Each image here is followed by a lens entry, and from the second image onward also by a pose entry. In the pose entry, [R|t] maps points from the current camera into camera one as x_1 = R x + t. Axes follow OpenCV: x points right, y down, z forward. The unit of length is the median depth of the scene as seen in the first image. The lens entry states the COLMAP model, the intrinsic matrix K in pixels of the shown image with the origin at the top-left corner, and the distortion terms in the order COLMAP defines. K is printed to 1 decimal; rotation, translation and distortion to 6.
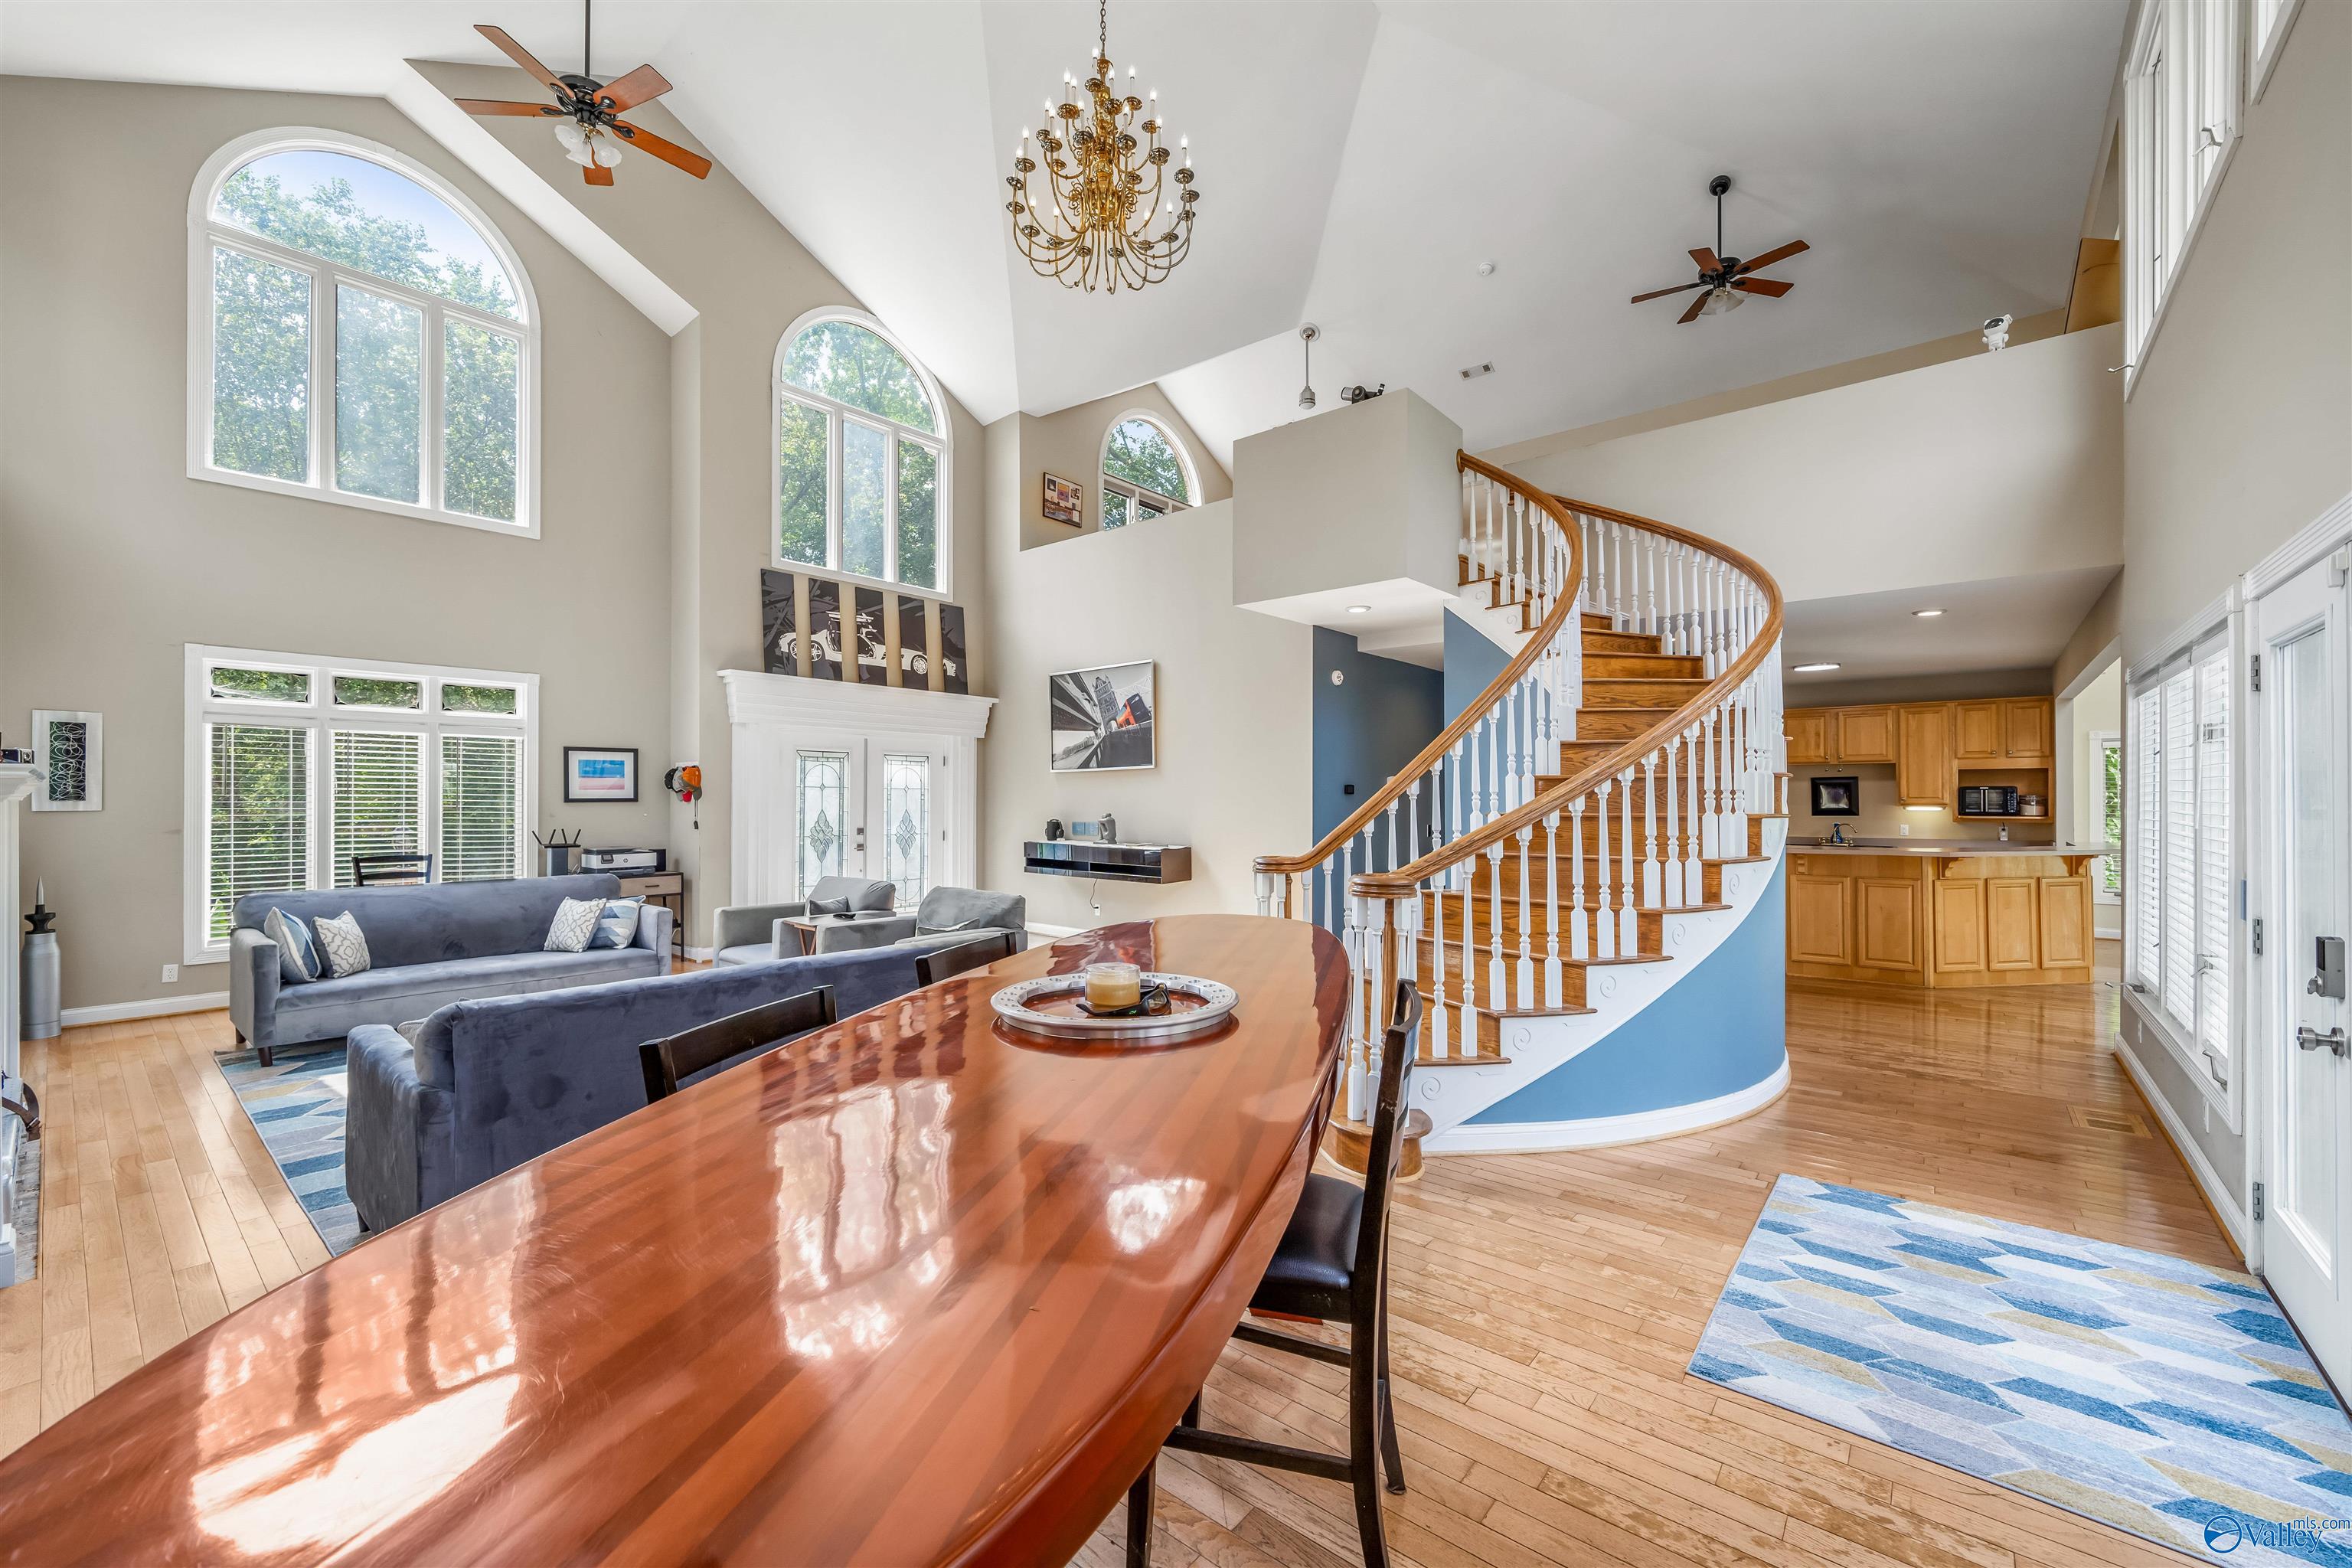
lens RADIAL K [[934.3, 0, 1170.9], [0, 934.3, 793.7], [0, 0, 1]] dist [-0.001034, -0.000270]
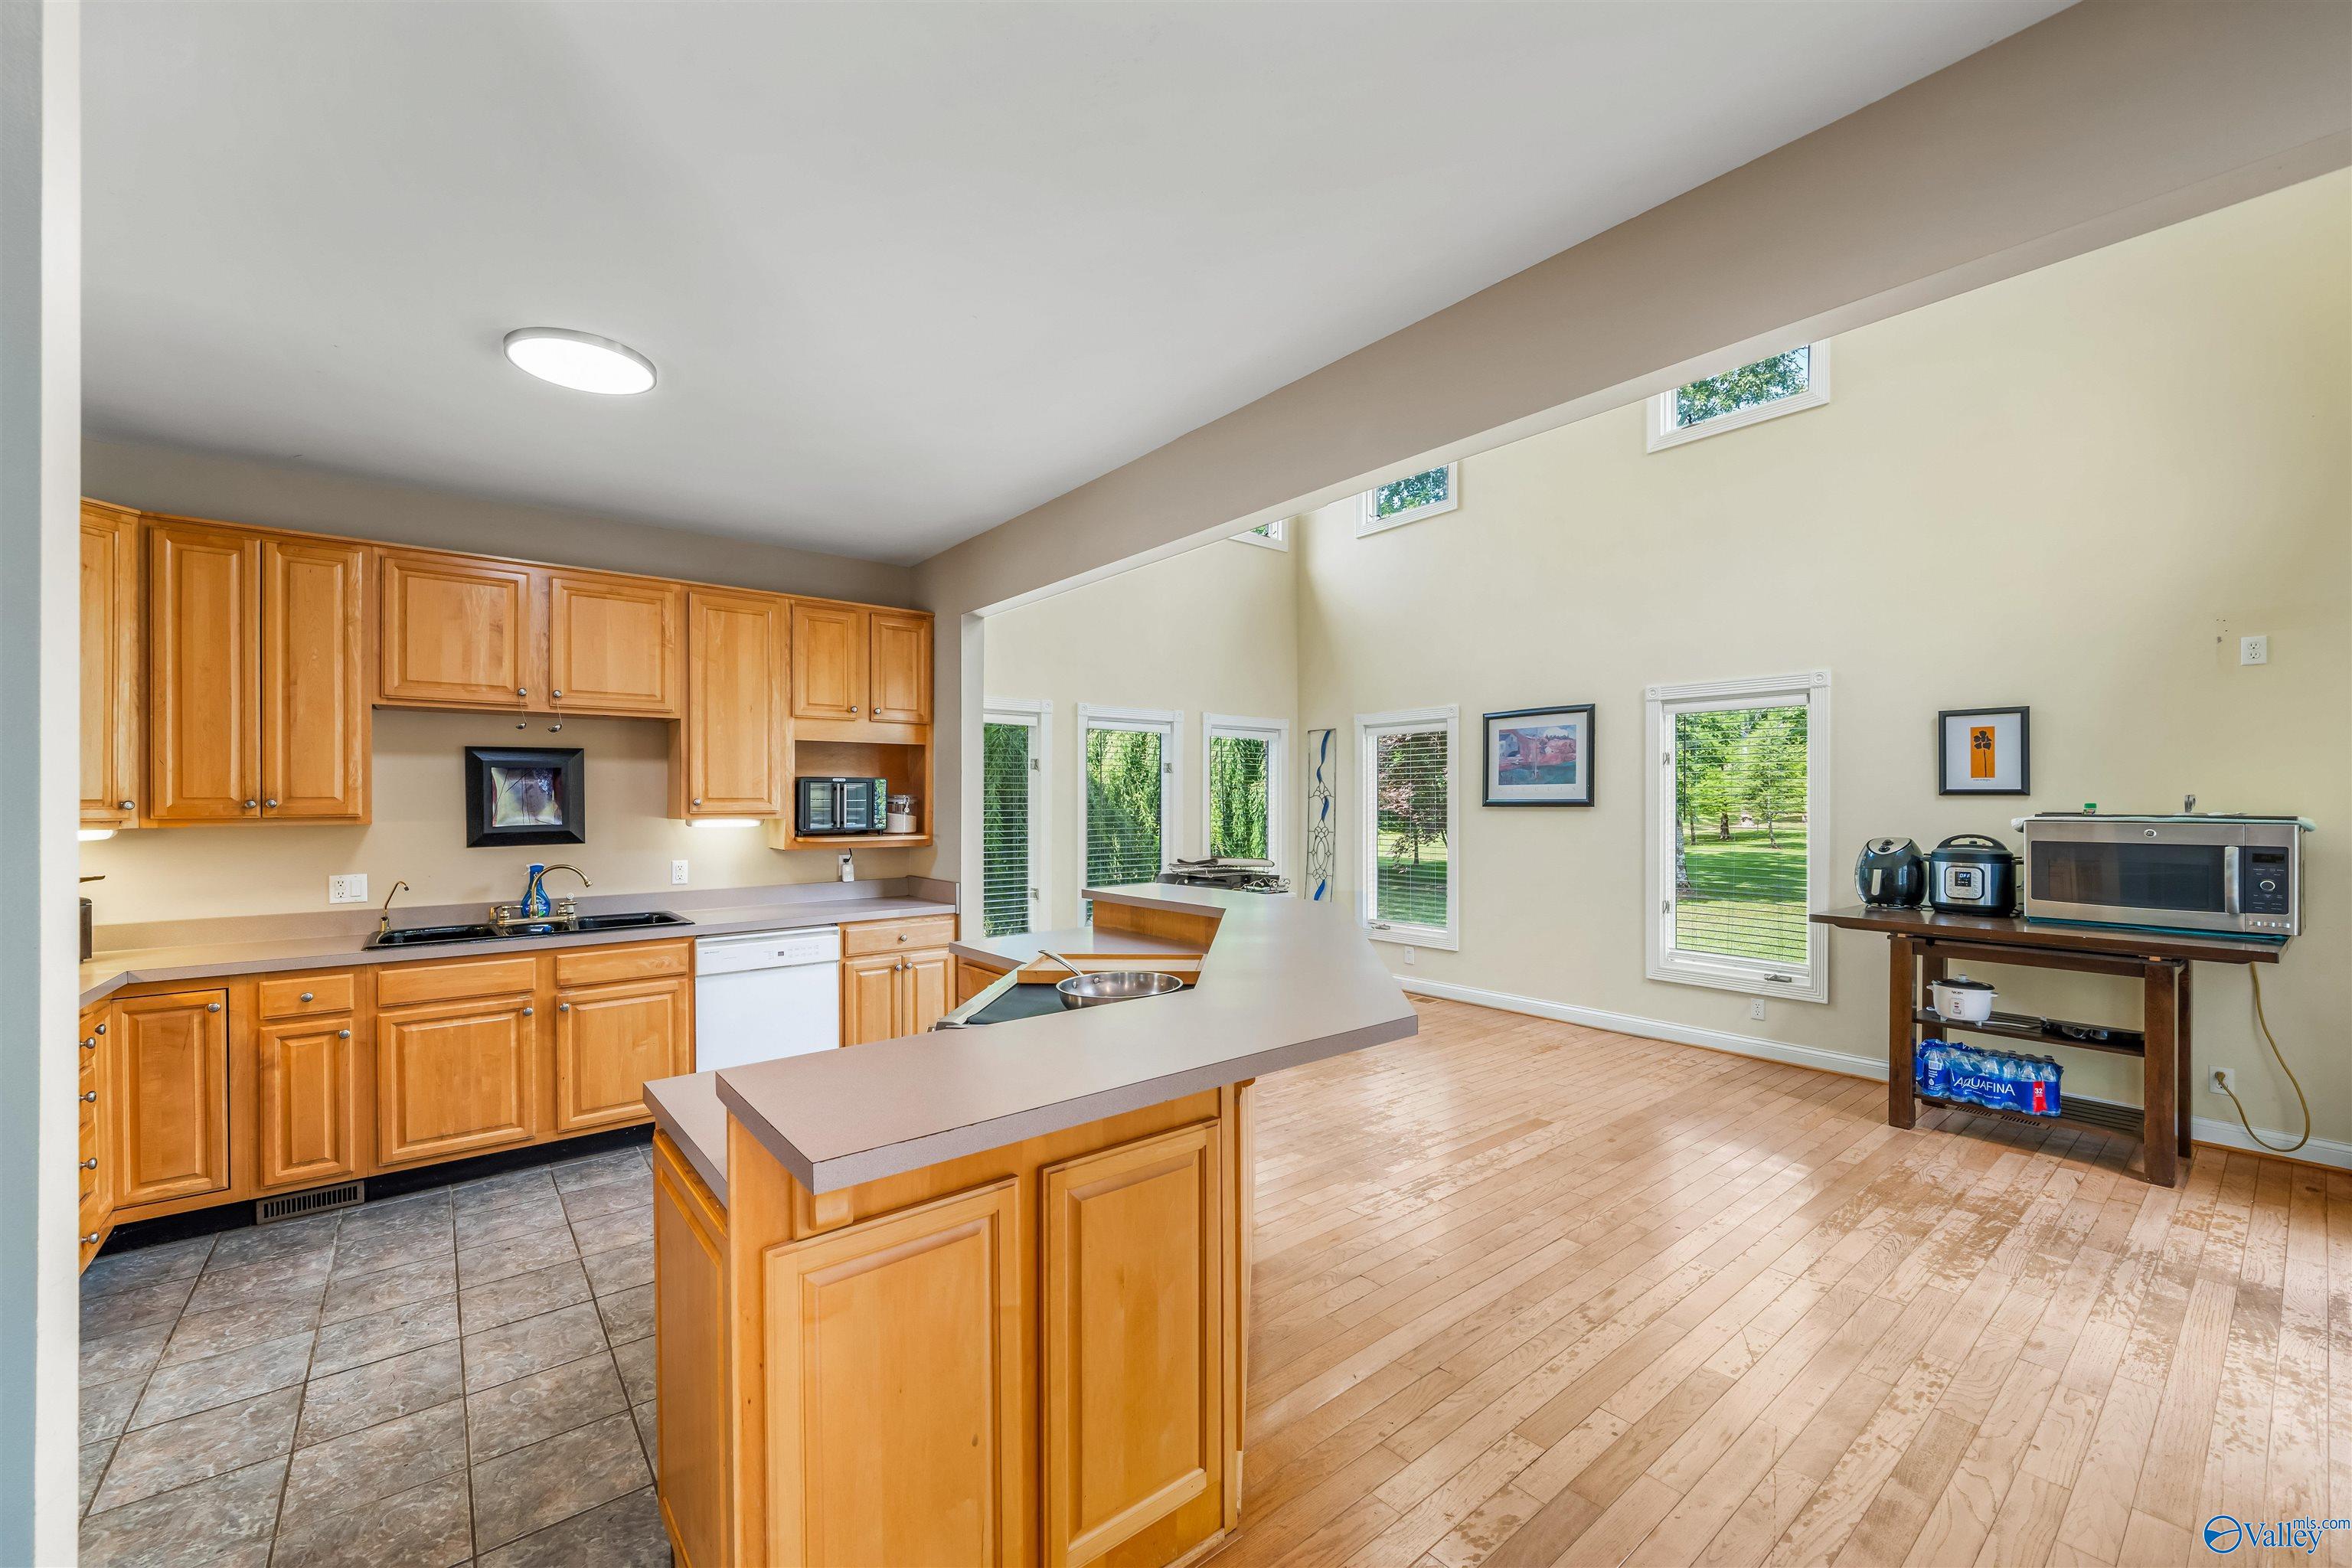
lens RADIAL K [[934.3, 0, 1170.9], [0, 934.3, 793.7], [0, 0, 1]] dist [-0.001034, -0.000270]
pose [[0.196567, 0.006870, 0.980466, 0.502827], [-0.001991, 0.999976, -0.006608, 0.005303], [-0.980488, -0.000653, 0.196576, 0.874890]]
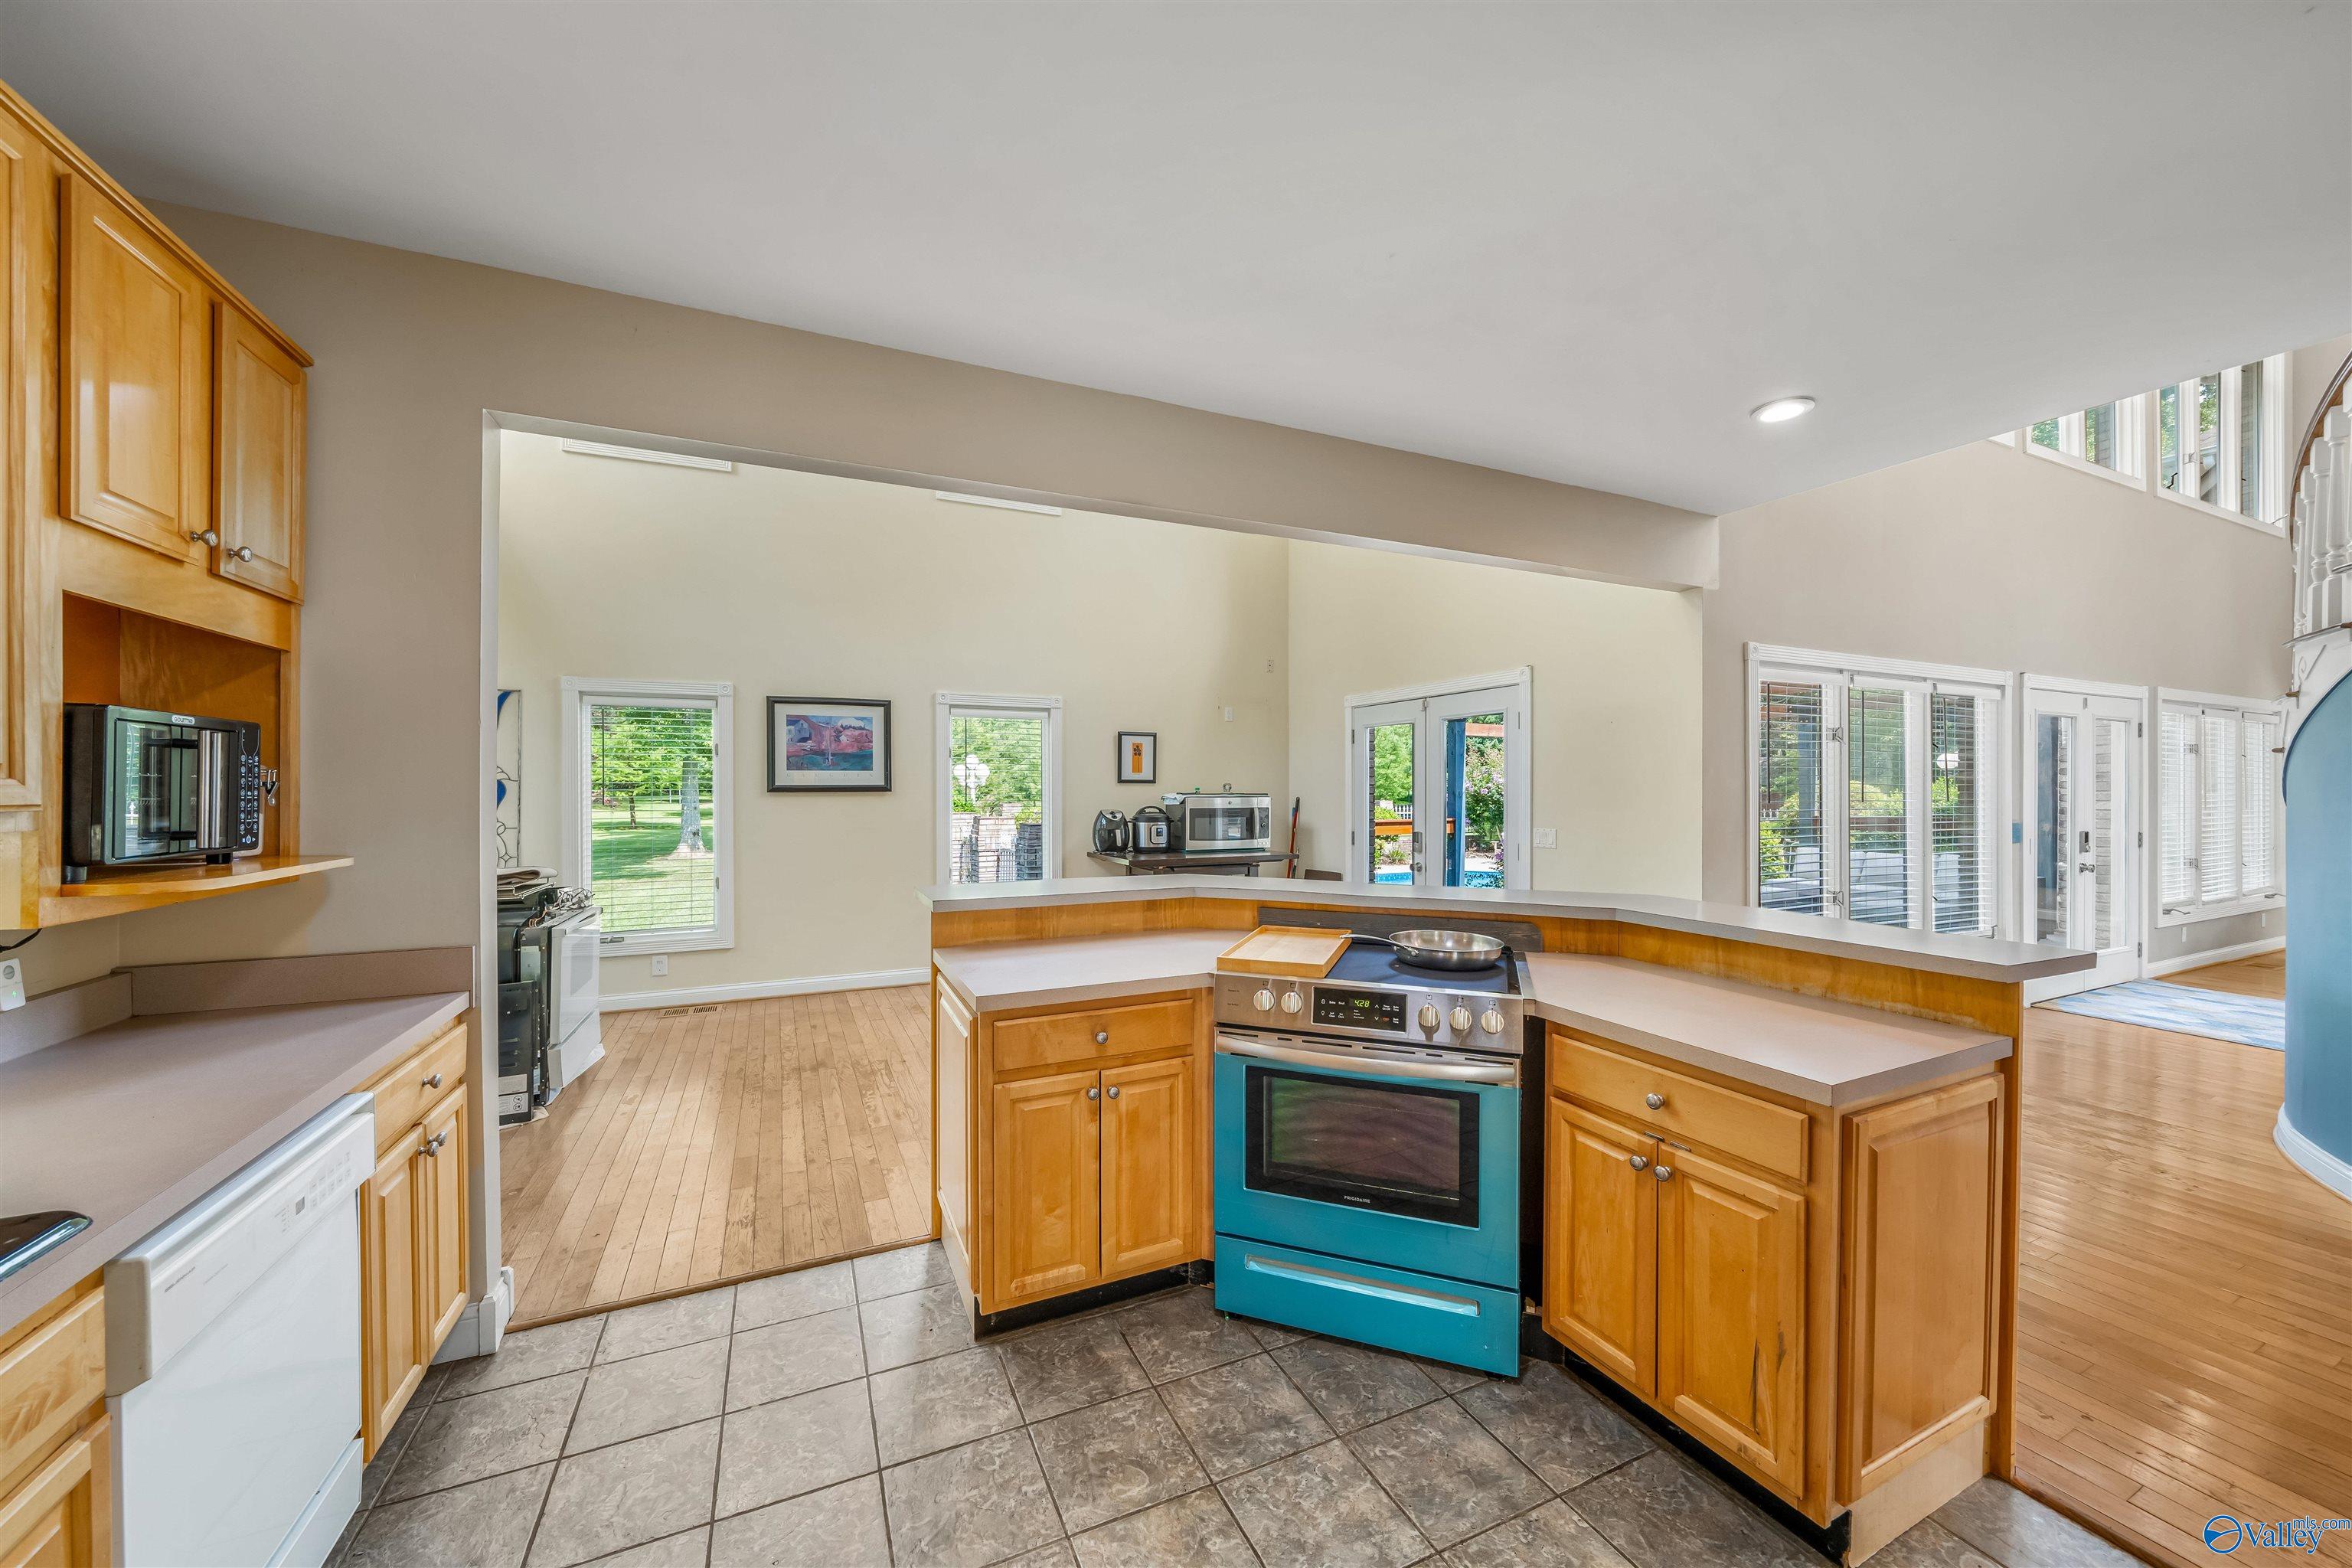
lens RADIAL K [[845.5, 0, 1167.7], [0, 845.5, 789.0], [0, 0, 1]] dist [-0.000218, -0.000035]
pose [[-0.901435, -0.000241, 0.432914, 0.750304], [-0.000983, 0.999998, -0.001489, 0.008870], [-0.432913, -0.001768, -0.901434, 1.277815]]
